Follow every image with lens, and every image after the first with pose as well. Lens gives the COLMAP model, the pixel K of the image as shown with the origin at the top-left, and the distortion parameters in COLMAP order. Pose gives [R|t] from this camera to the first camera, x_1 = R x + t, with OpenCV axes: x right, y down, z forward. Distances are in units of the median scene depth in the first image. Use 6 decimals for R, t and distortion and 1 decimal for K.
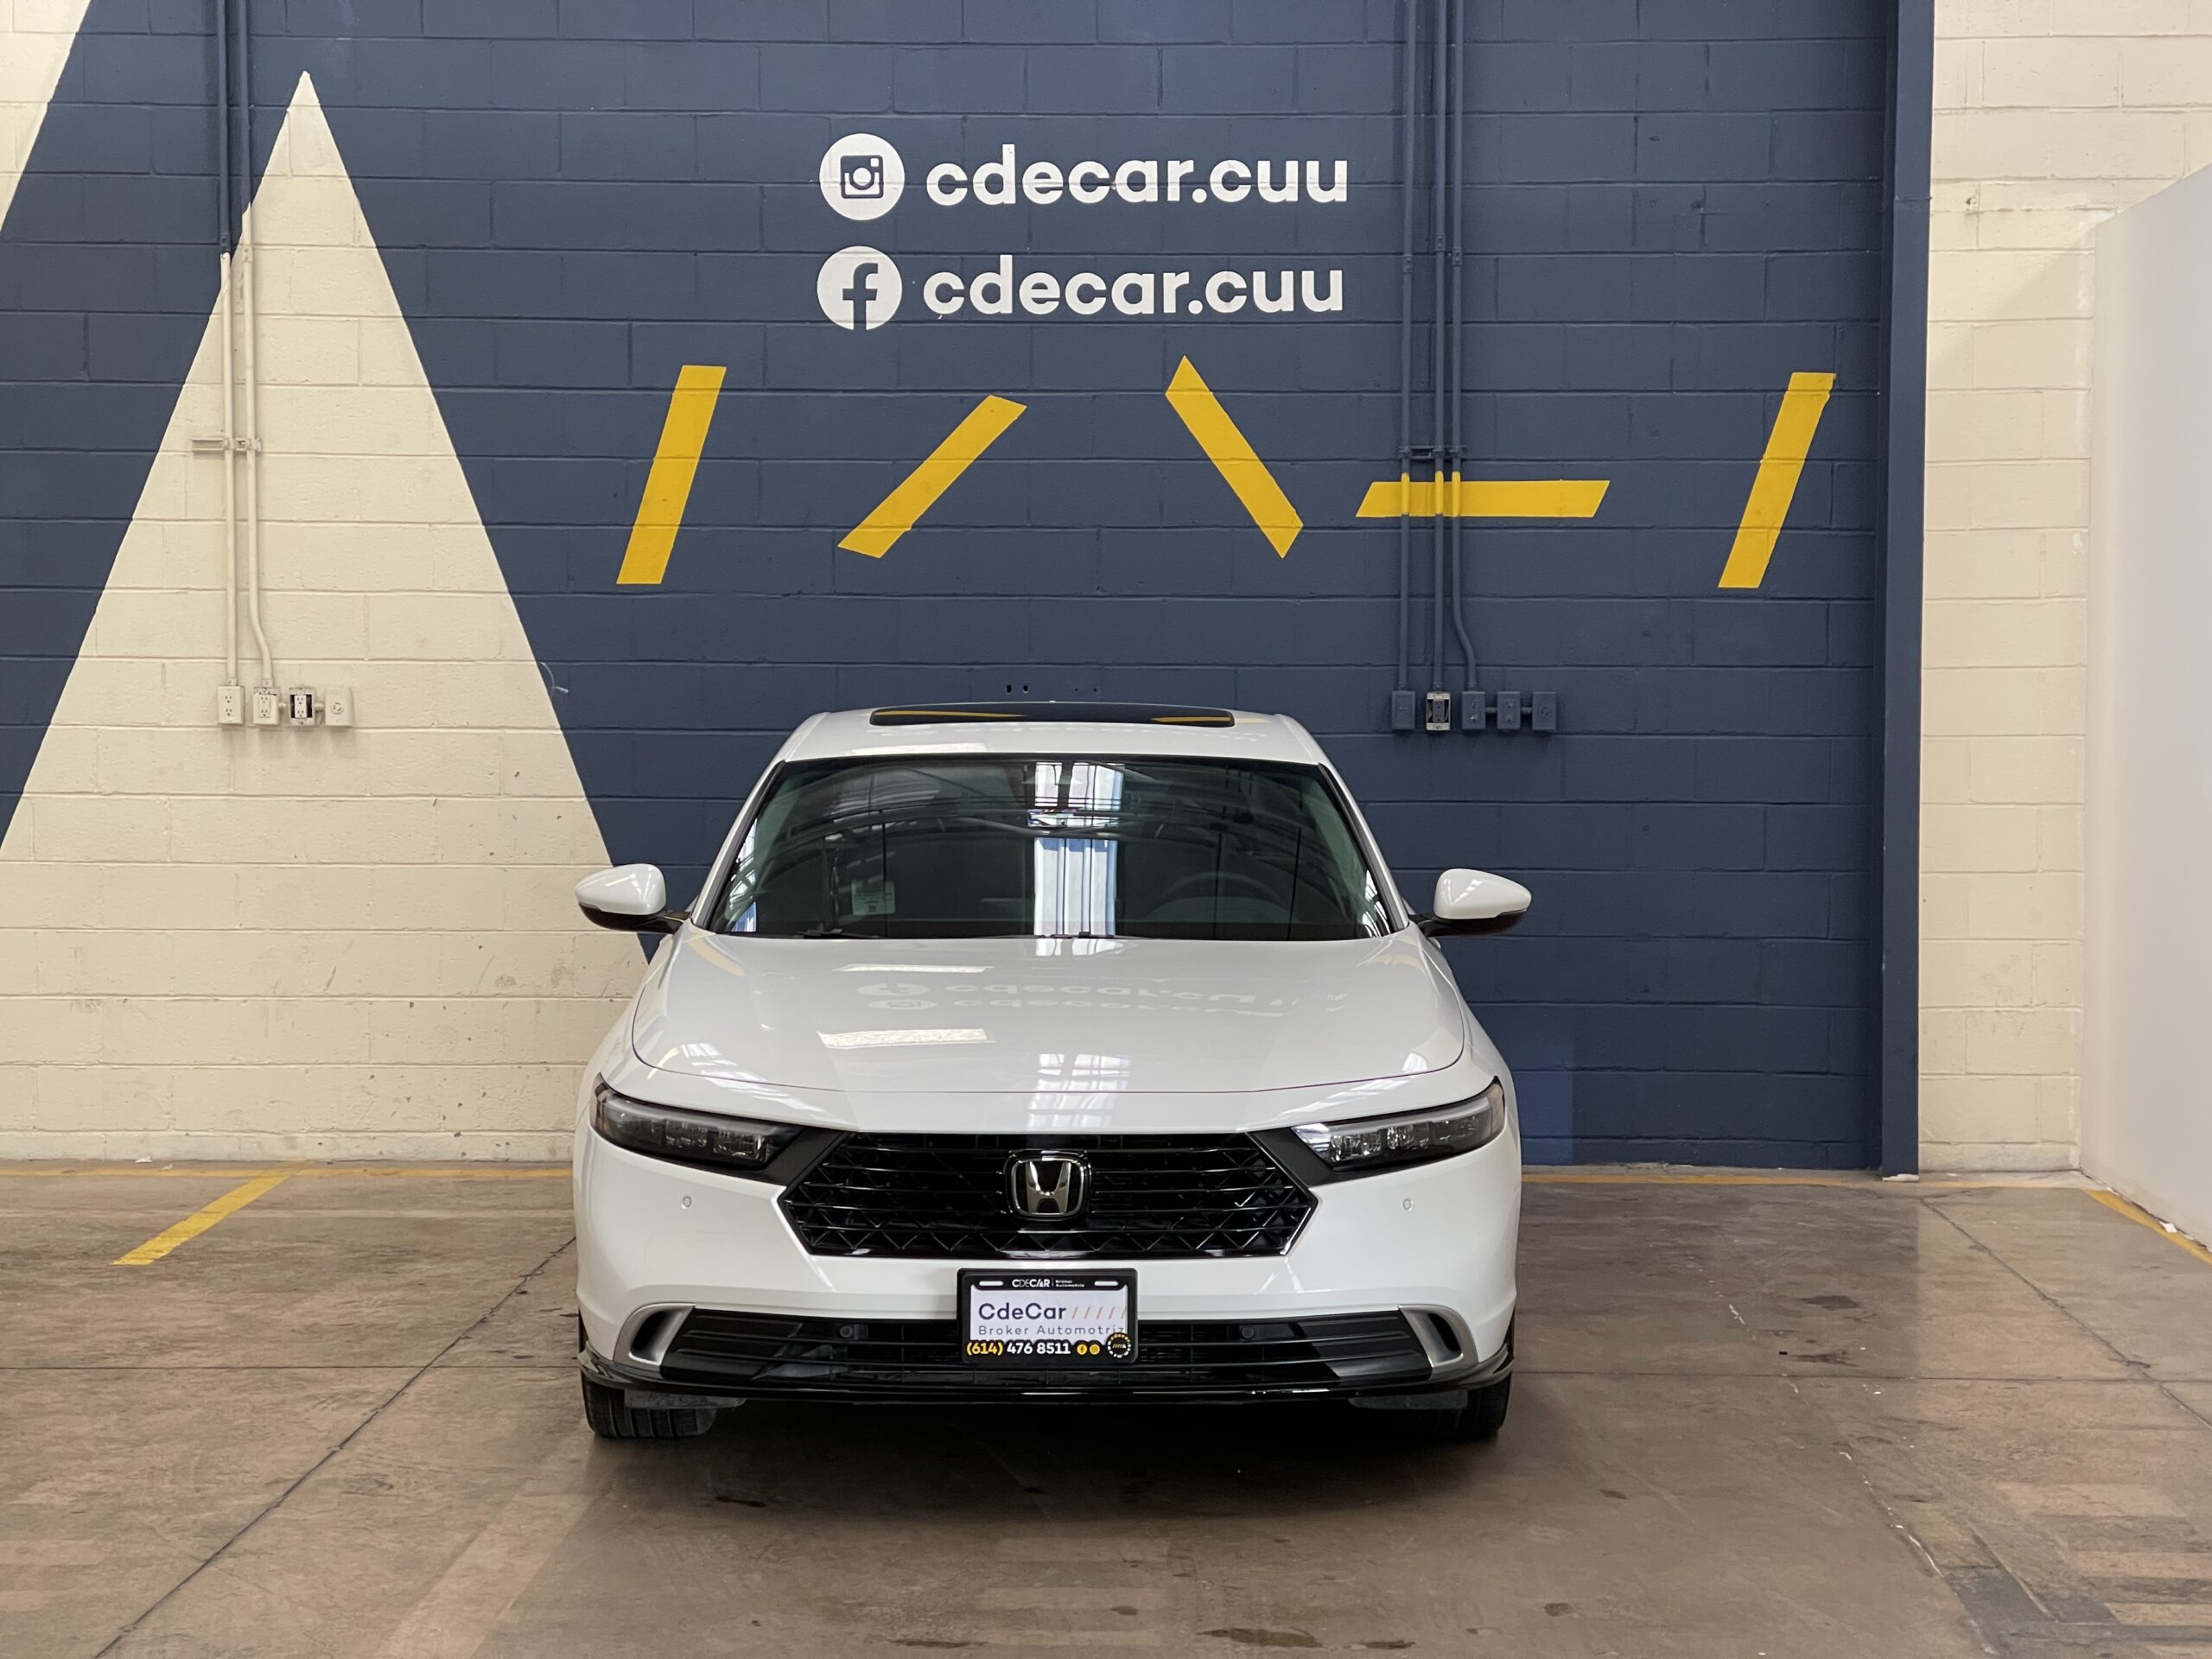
lens RADIAL K [[4108.0, 0, 1116.9], [0, 4108.0, 822.5], [0, 0, 1]] dist [0.263416, 0.000000]
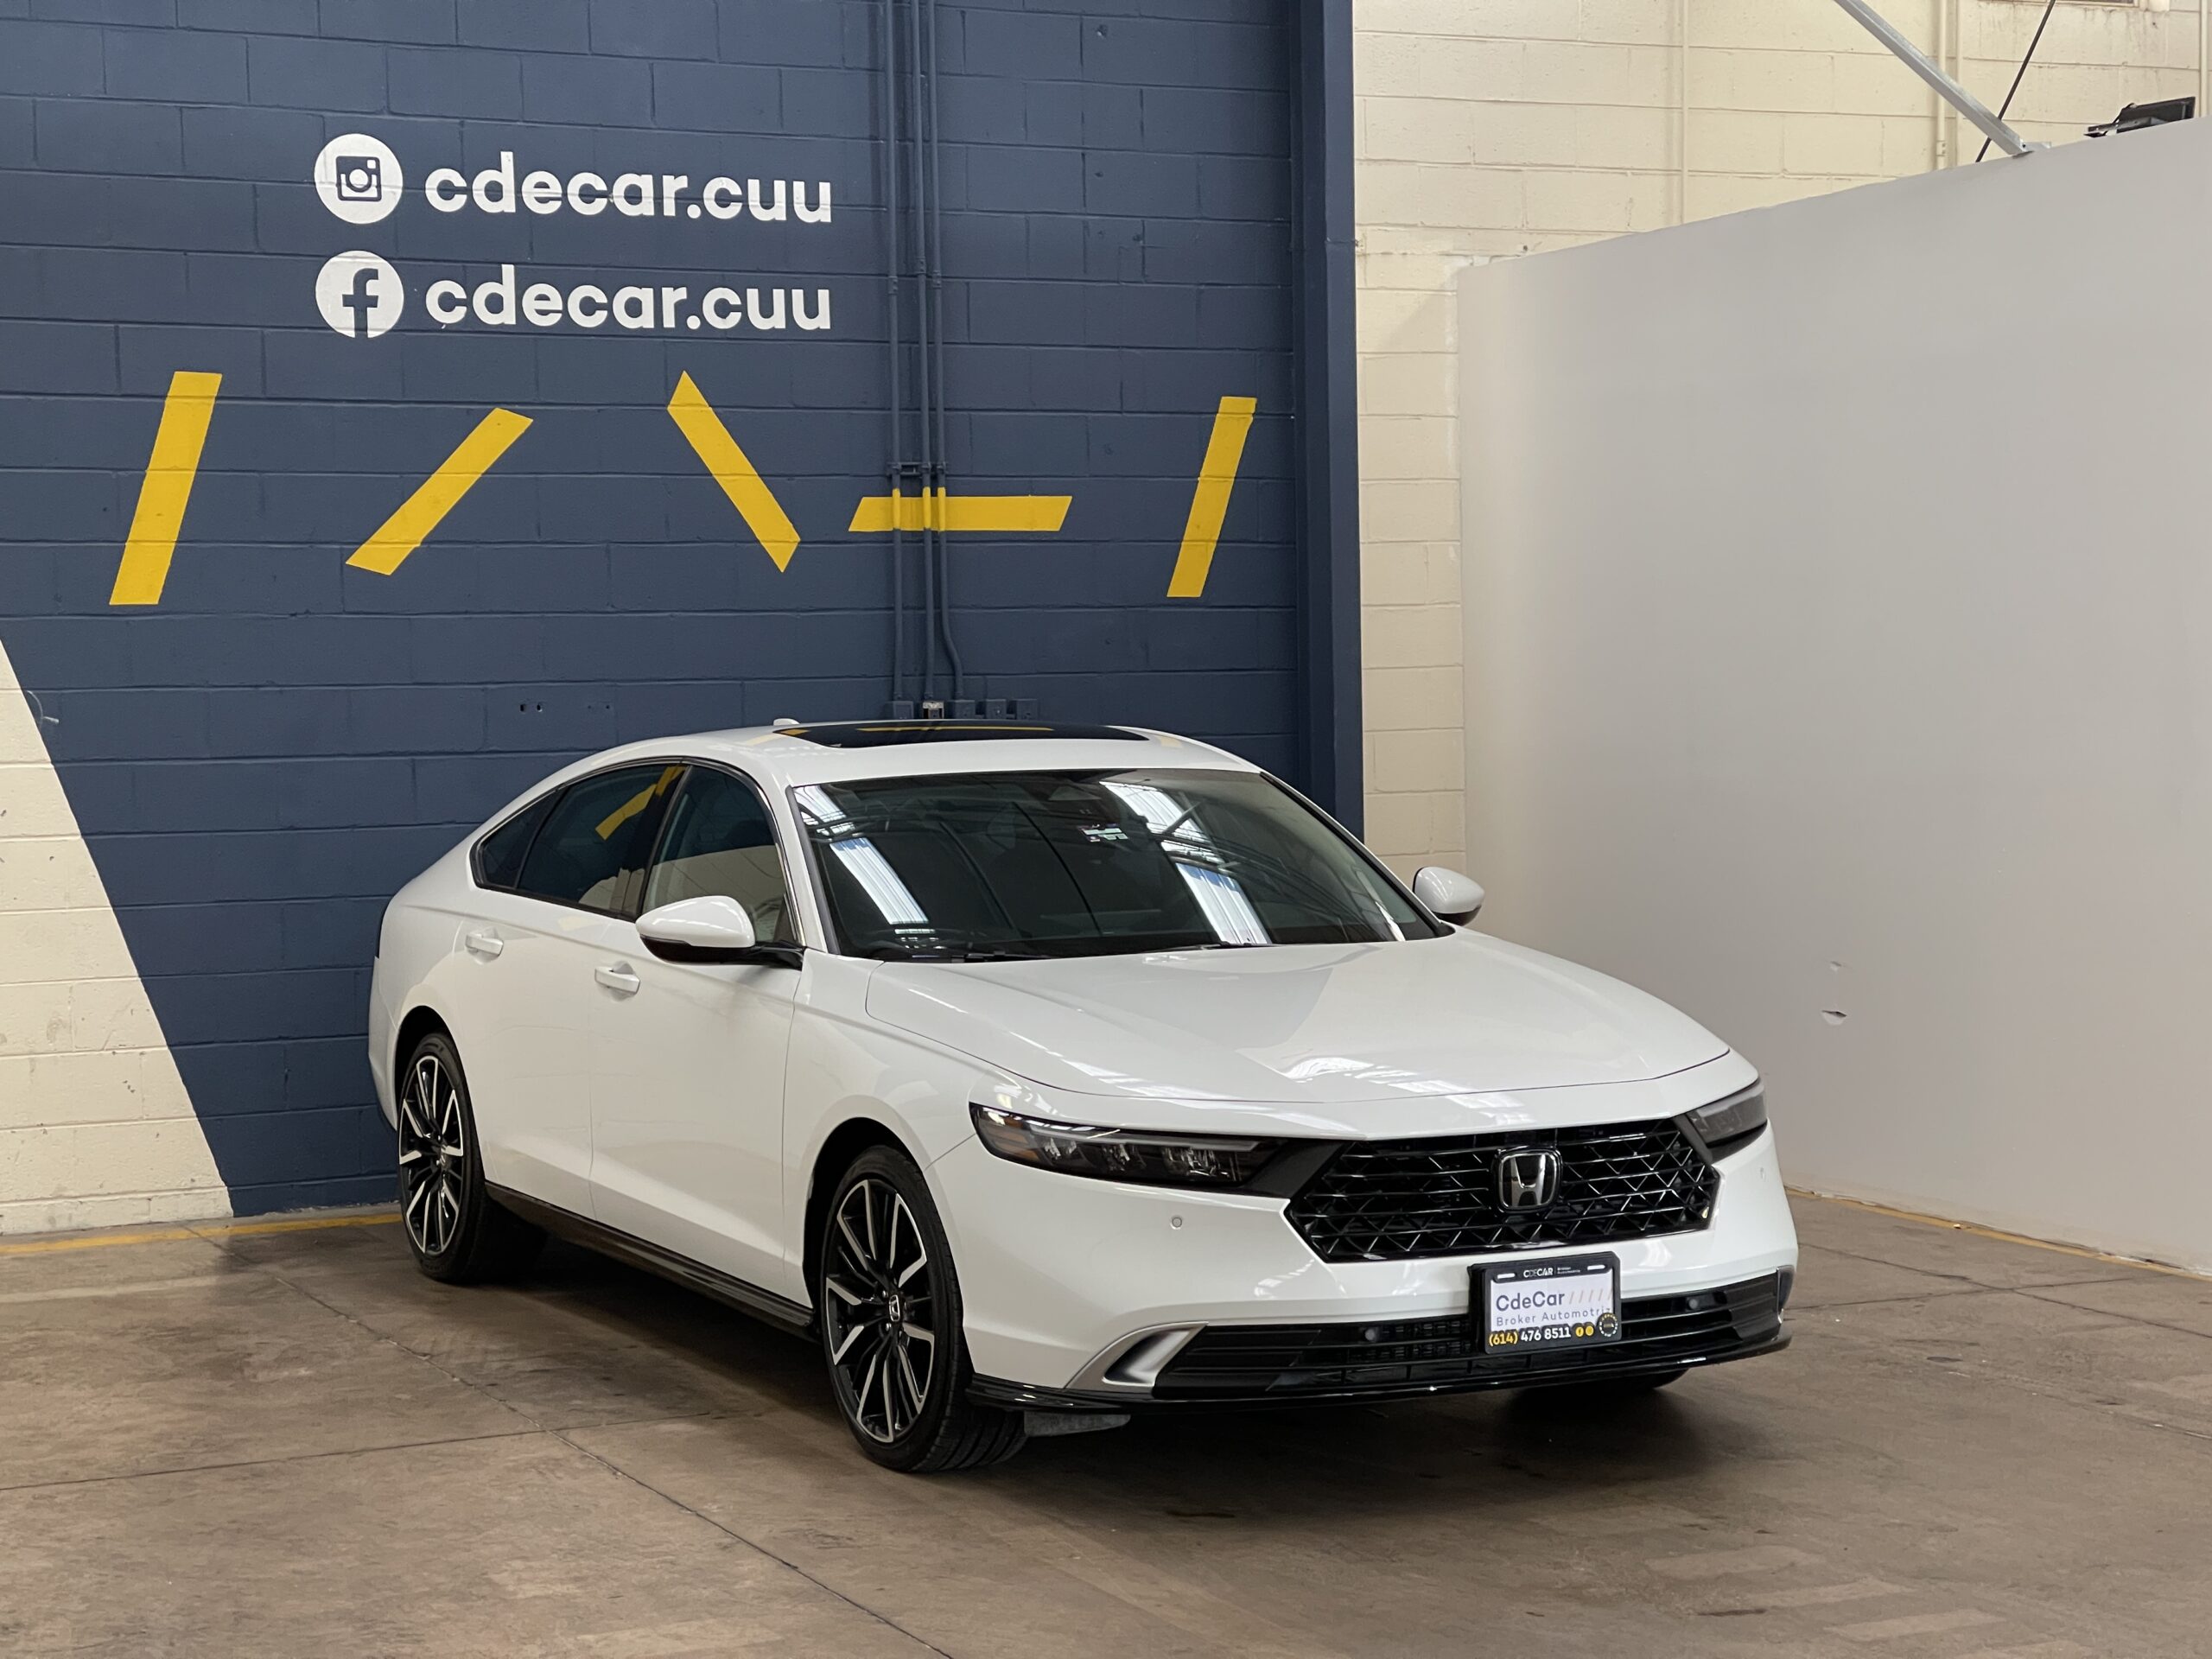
lens RADIAL K [[4108.0, 0, 1089.7], [0, 4108.0, 791.8], [0, 0, 1]] dist [0.263416, 0.000000]
pose [[0.895800, -0.033654, 0.443182, -0.343268], [0.035957, 0.999348, 0.003207, -0.010837], [-0.443001, 0.013062, 0.896426, 0.060047]]
